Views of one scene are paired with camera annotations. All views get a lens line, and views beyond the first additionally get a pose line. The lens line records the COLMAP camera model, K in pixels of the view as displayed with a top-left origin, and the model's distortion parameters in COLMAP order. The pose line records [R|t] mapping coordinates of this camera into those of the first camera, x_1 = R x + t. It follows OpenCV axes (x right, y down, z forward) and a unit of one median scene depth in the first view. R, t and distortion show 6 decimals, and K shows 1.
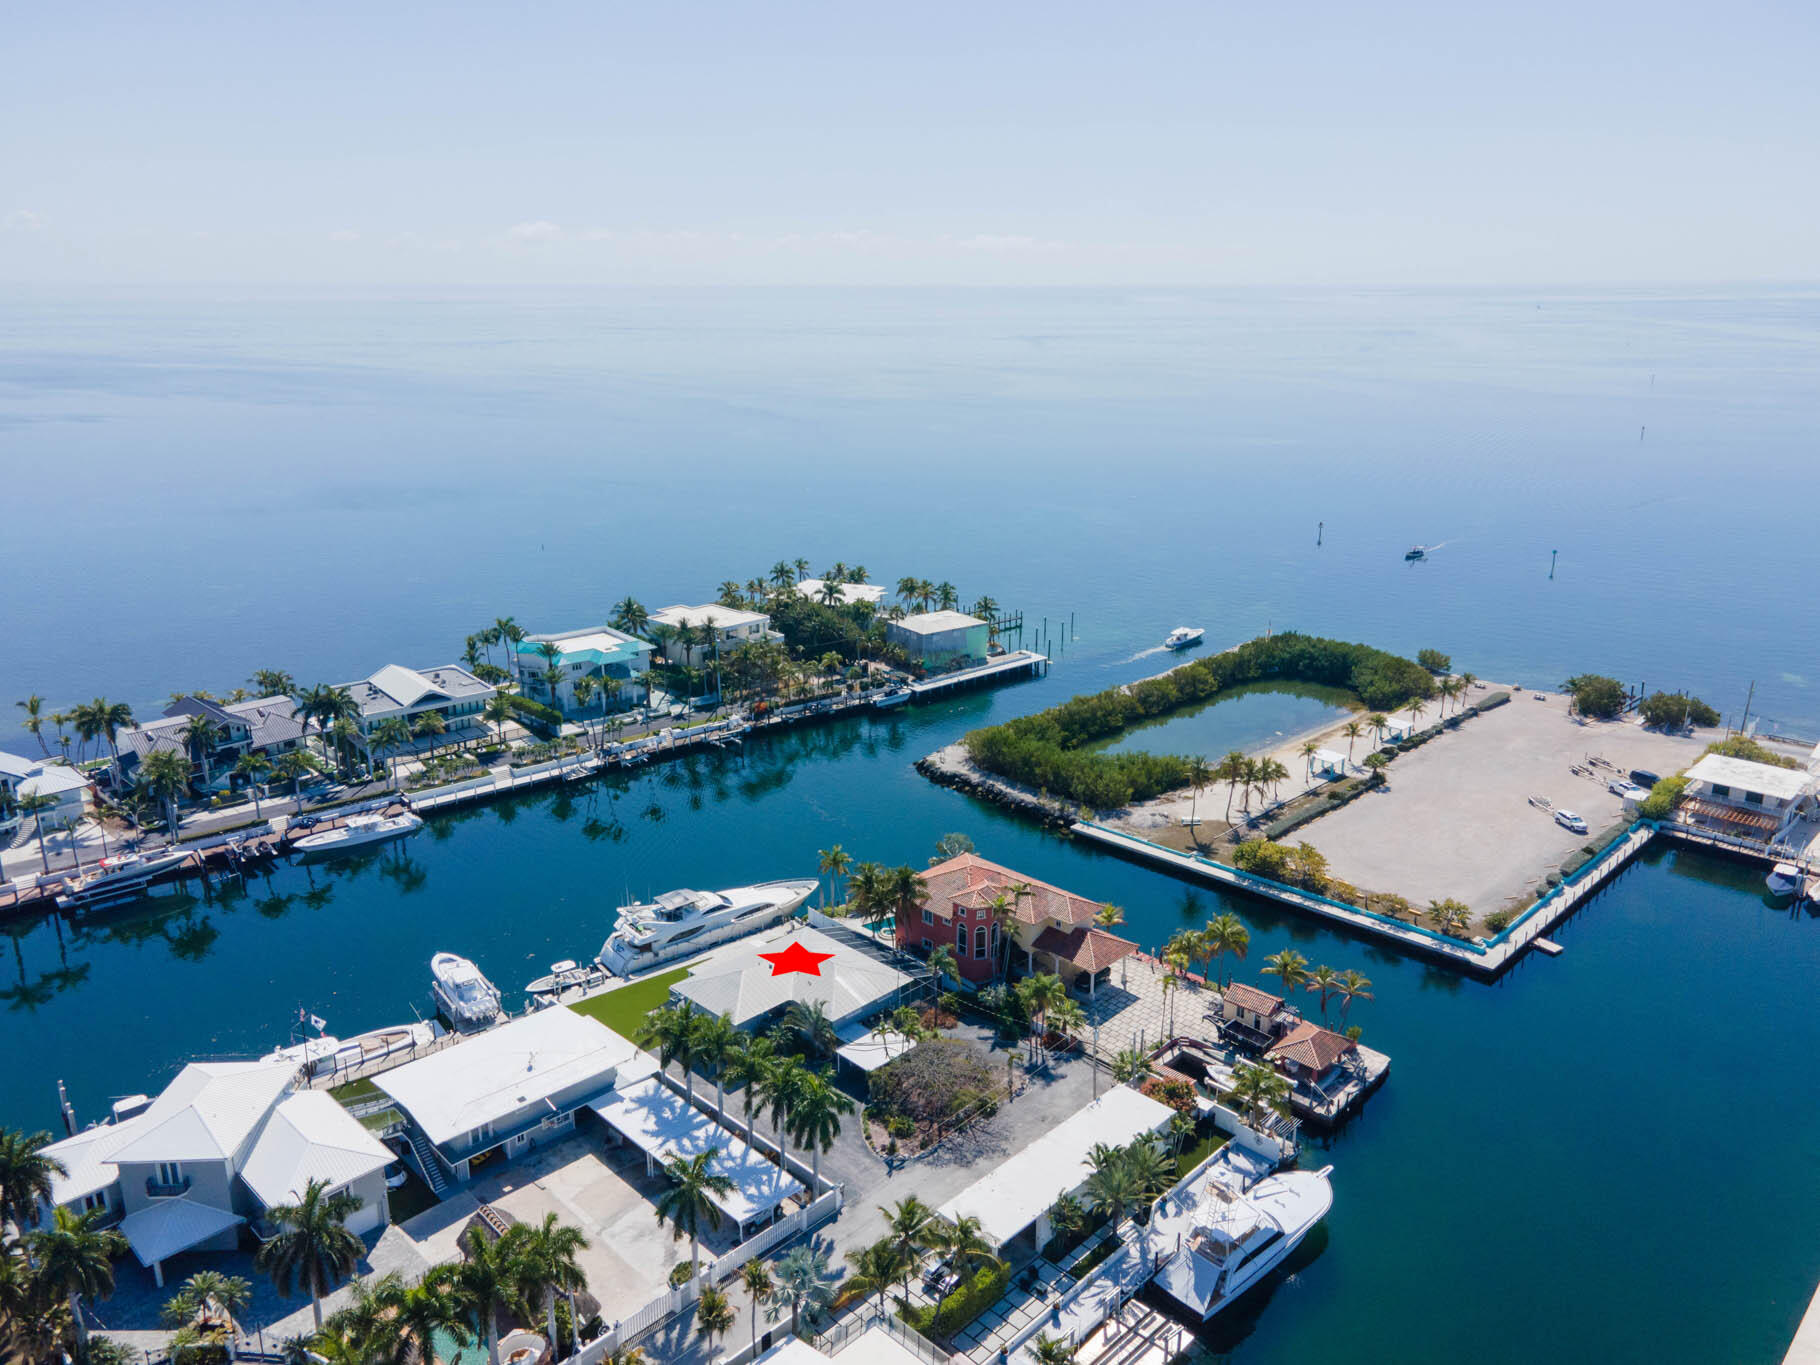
lens RADIAL K [[1341.1, 0, 910.0], [0, 1341.1, 682.5], [0, 0, 1]] dist [0.025369, 0.034553]
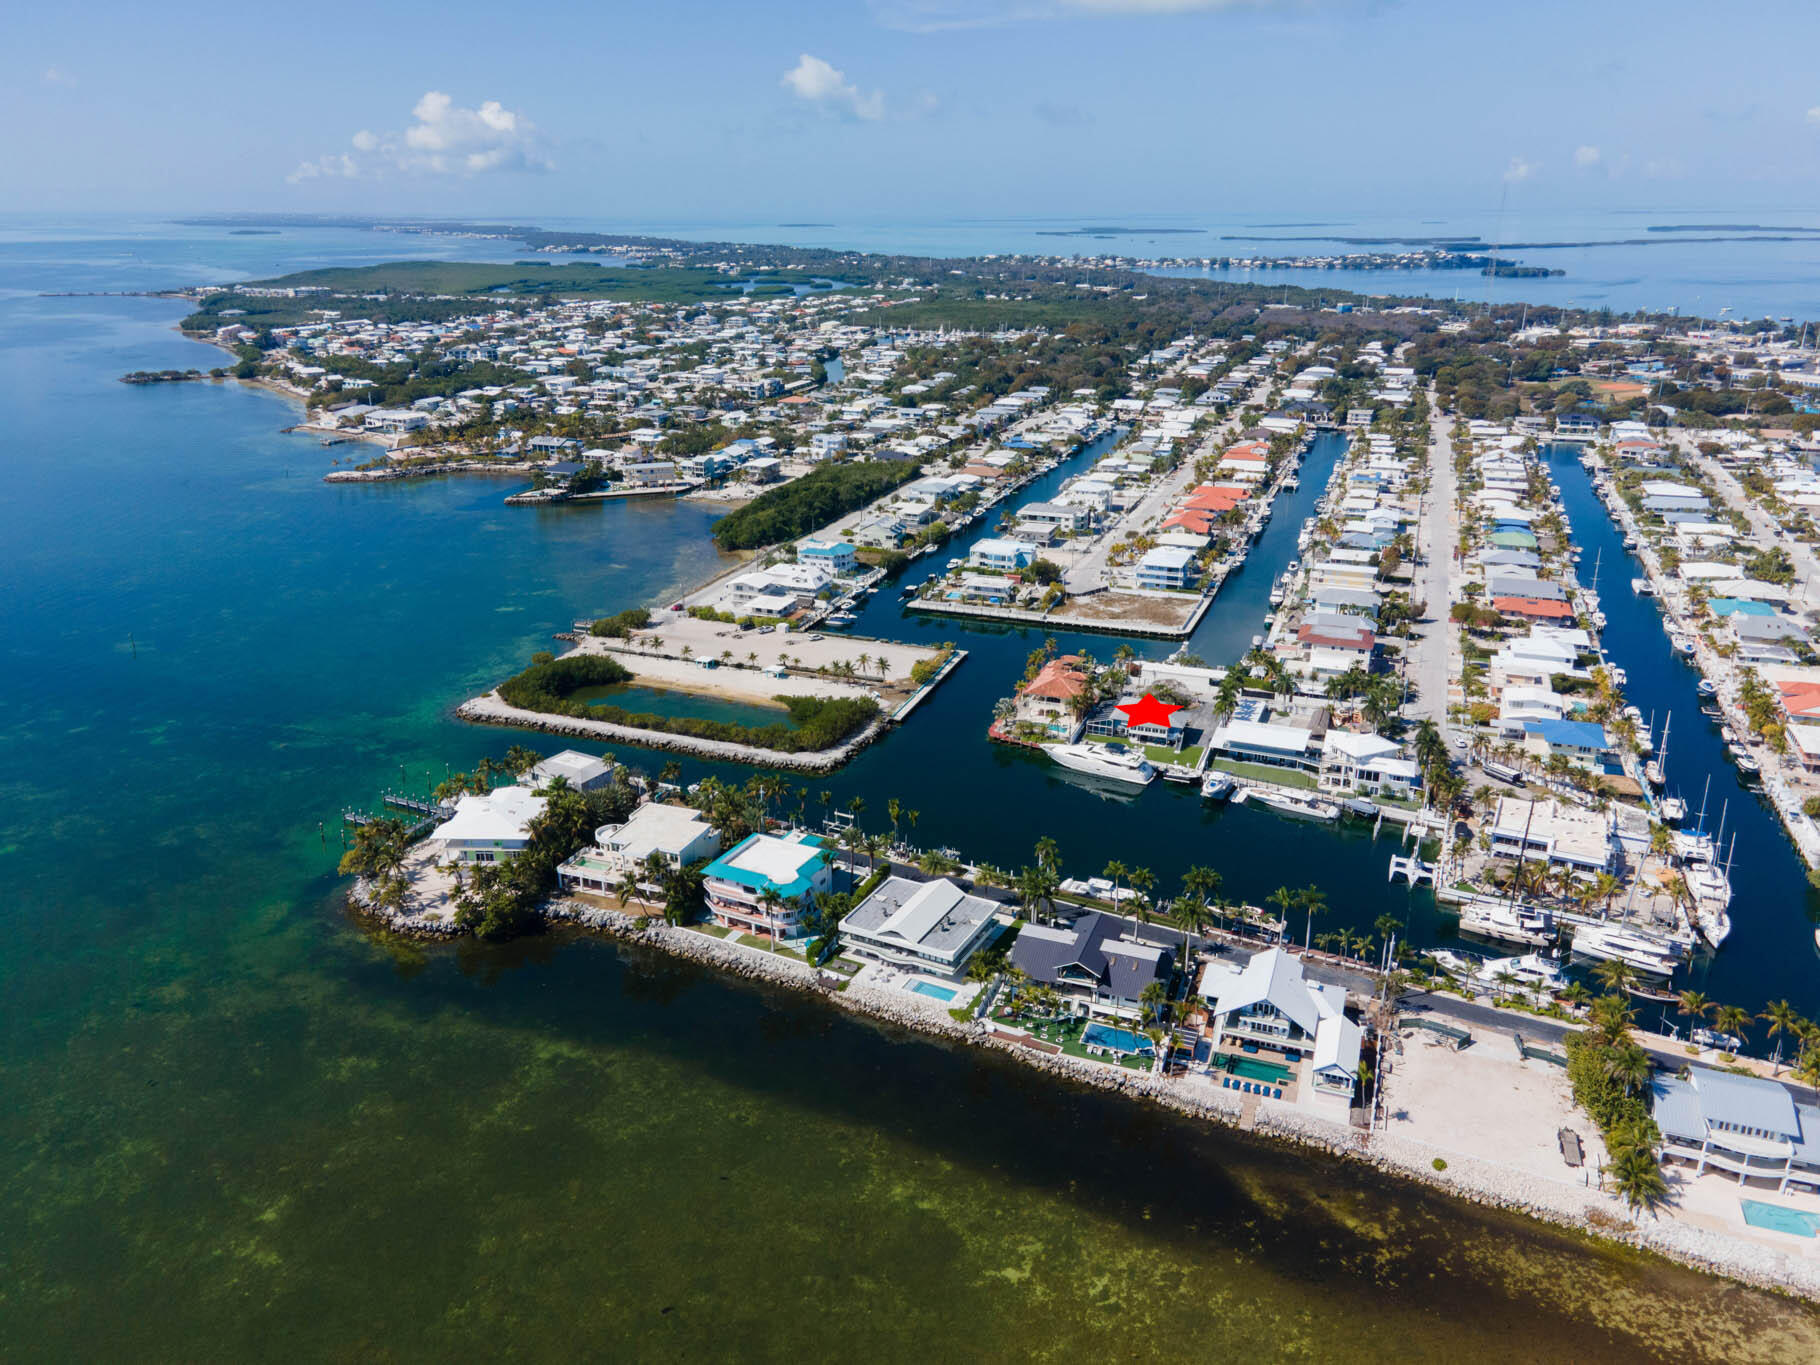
lens RADIAL K [[1337.3, 0, 911.4], [0, 1337.3, 675.0], [0, 0, 1]] dist [0.025573, 0.036255]
pose [[-0.401039, -0.300723, 0.865294, -1.573581], [0.266591, 0.865384, 0.424311, -0.775592], [-0.876411, 0.400845, -0.266883, 1.579027]]
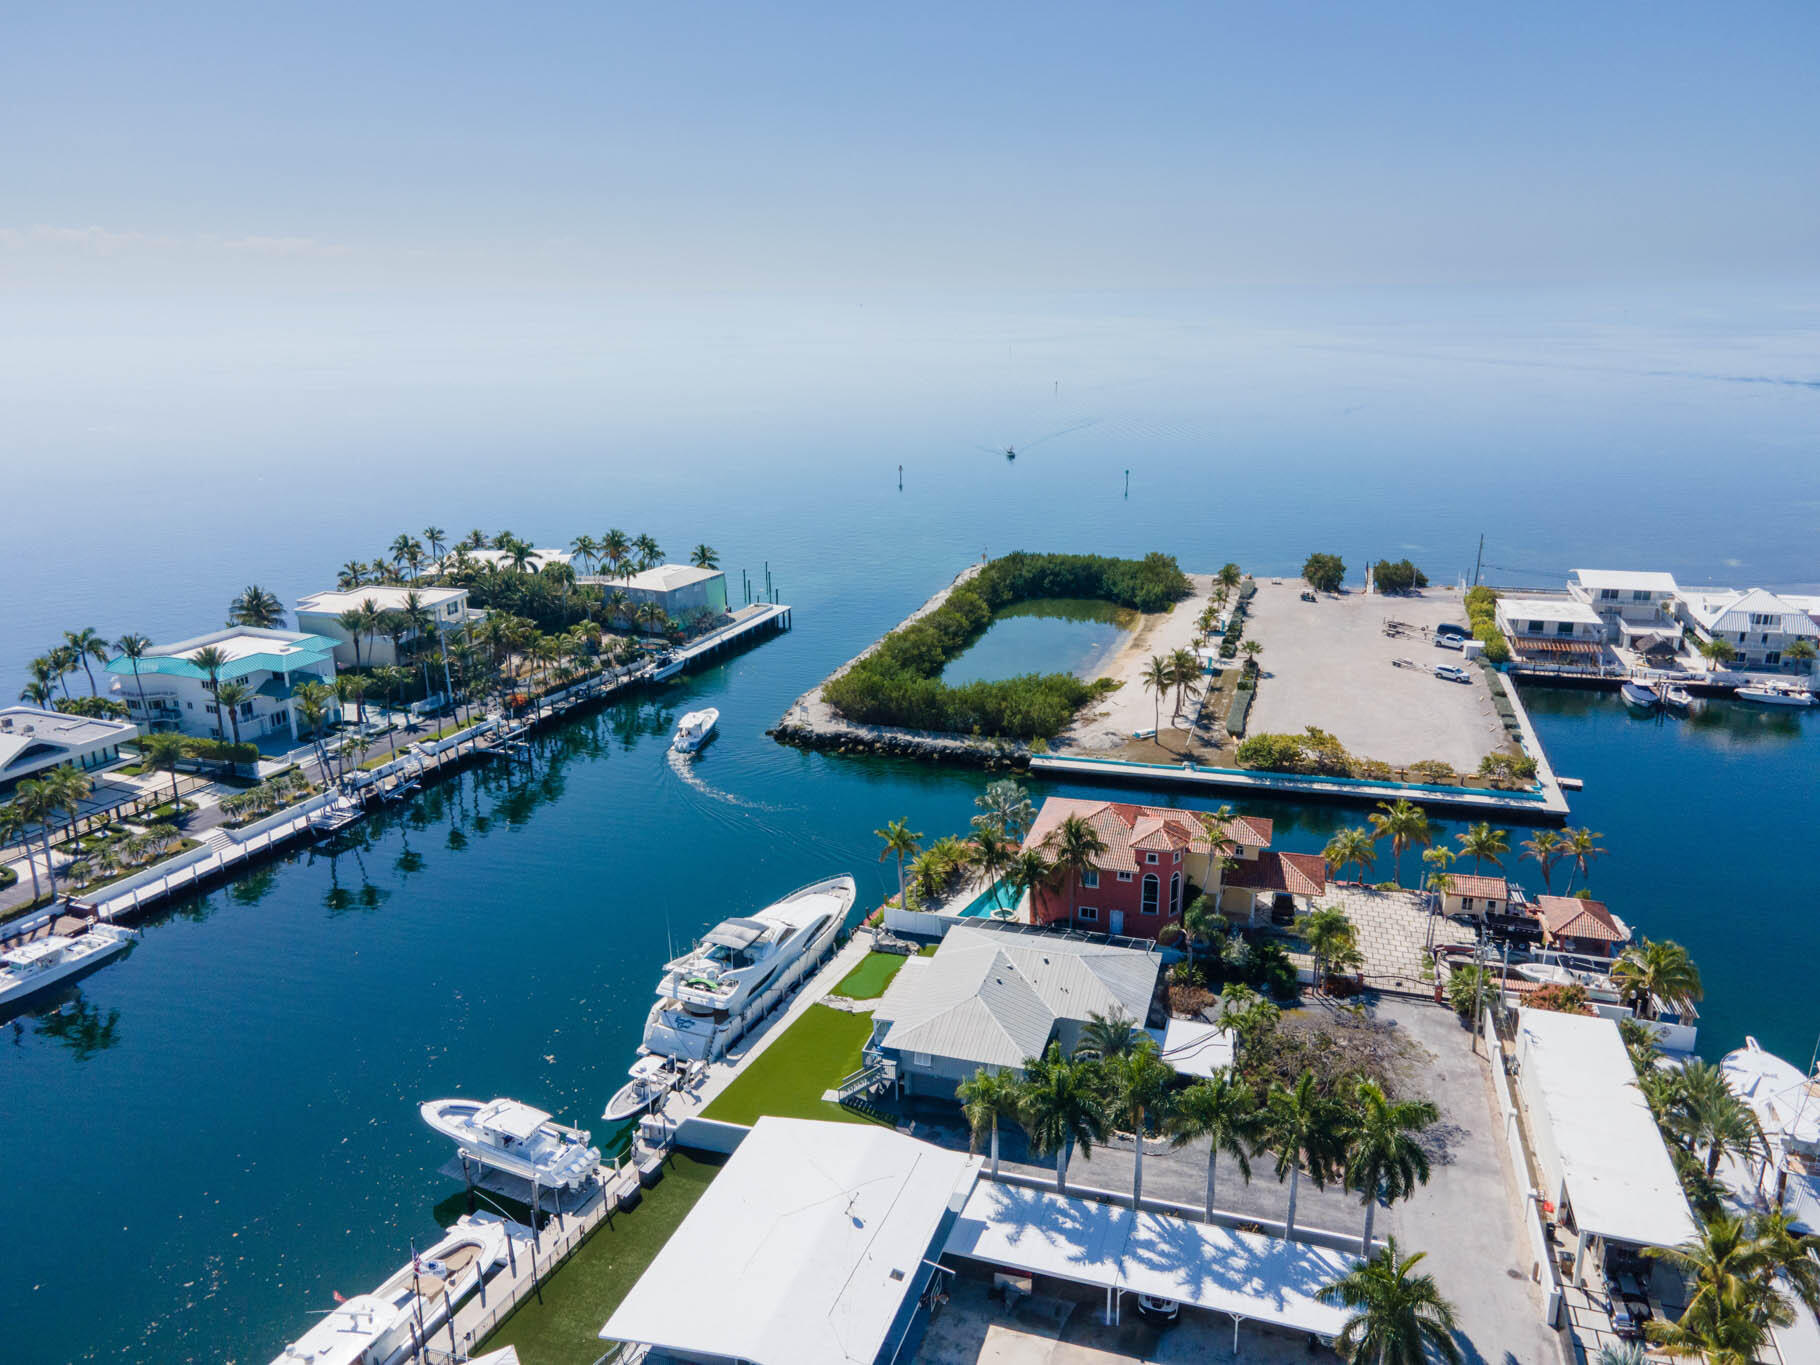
lens RADIAL K [[1324.8, 0, 914.6], [0, 1324.8, 675.4], [0, 0, 1]] dist [0.038399, 0.011528]
pose [[0.883330, -0.137707, 0.448069, -0.340437], [0.140914, 0.989671, 0.026359, 0.022320], [-0.447070, 0.039855, 0.893610, 0.307949]]
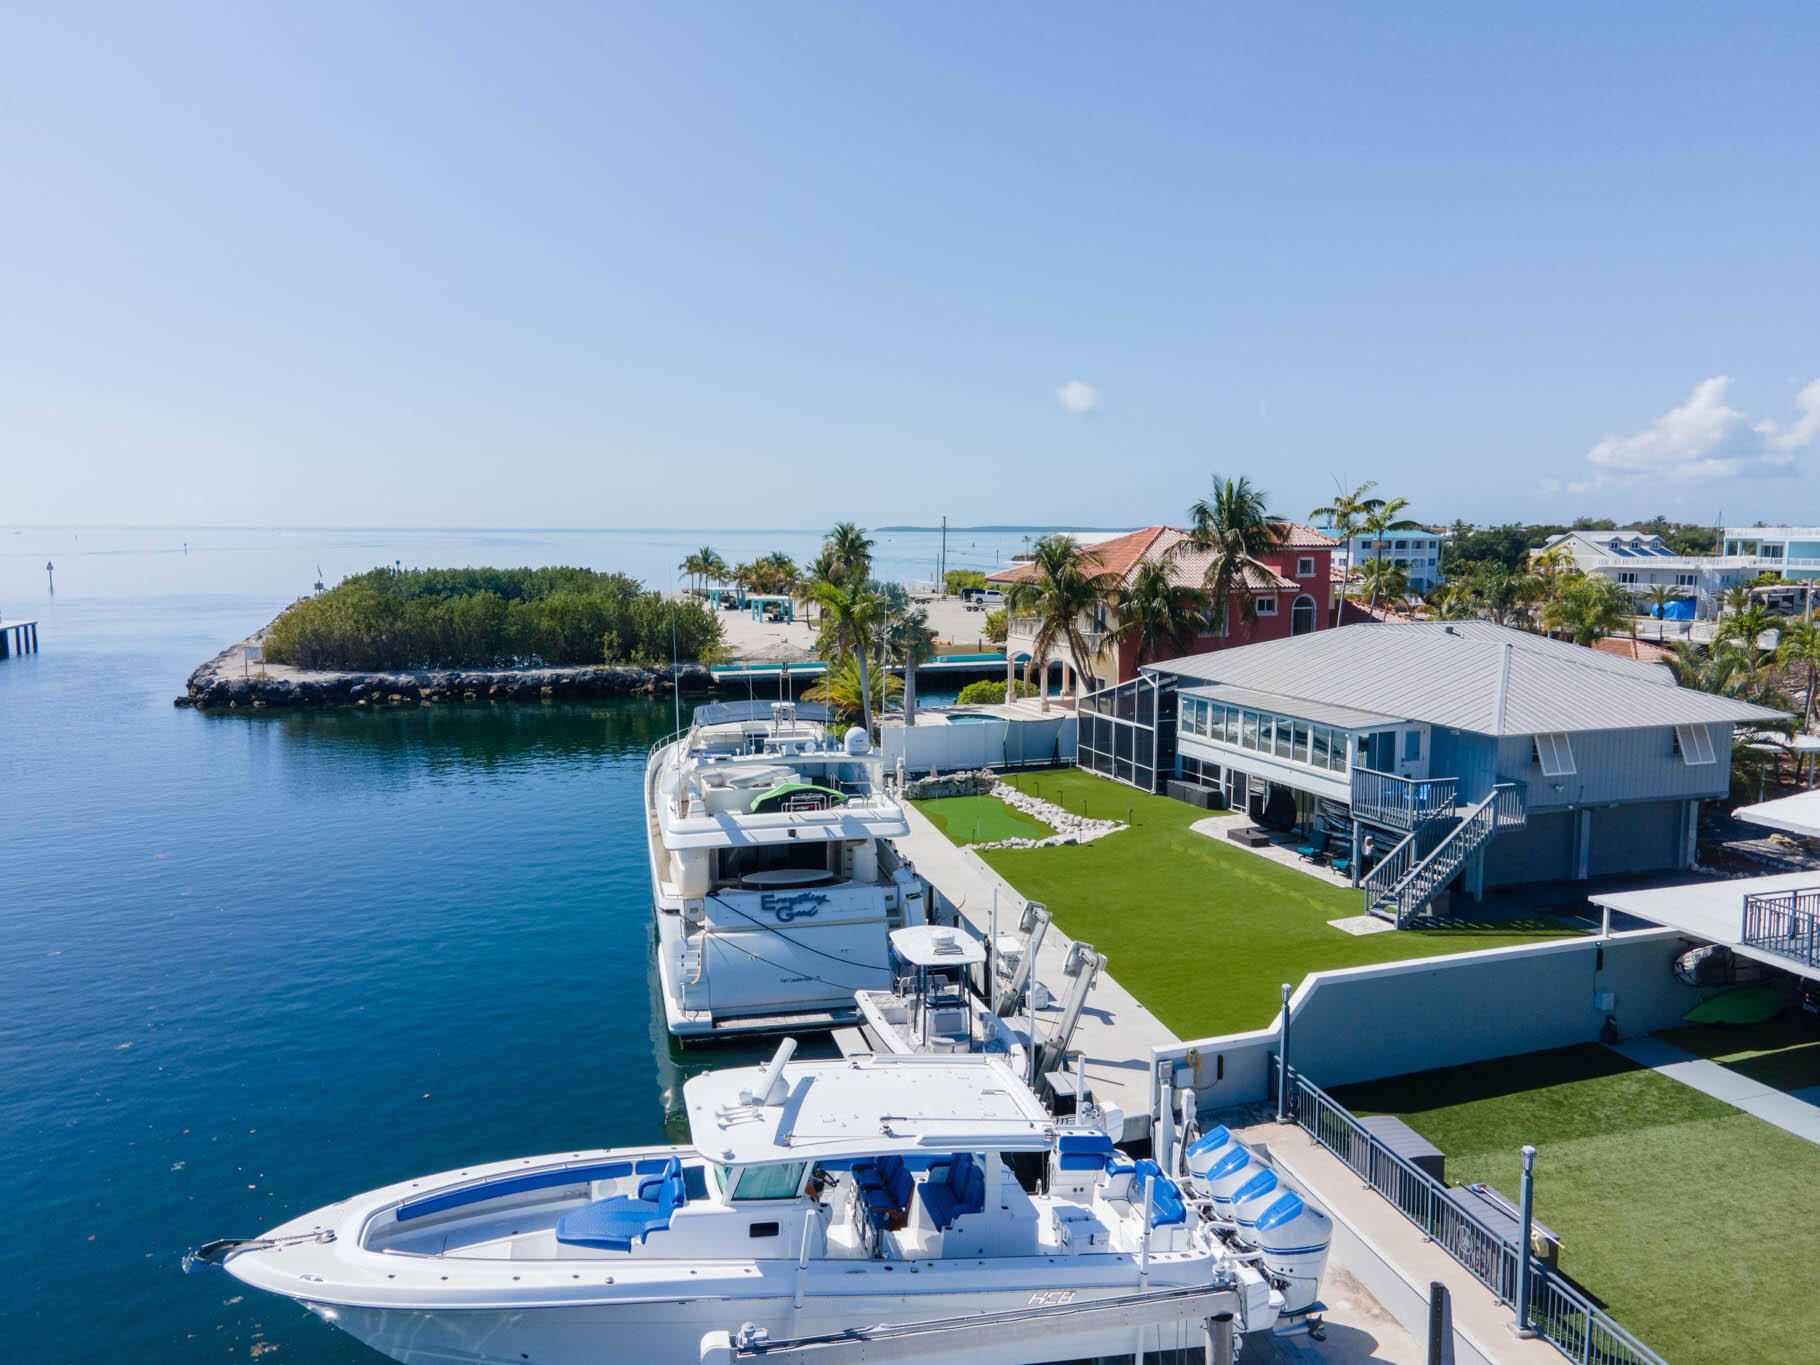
lens RADIAL K [[1337.3, 0, 911.4], [0, 1337.3, 675.0], [0, 0, 1]] dist [0.025573, 0.036255]
pose [[0.415429, -0.095237, 0.904626, -0.357916], [0.257785, 0.966058, -0.016677, 0.148886], [-0.872333, 0.240128, 0.425880, 0.770908]]
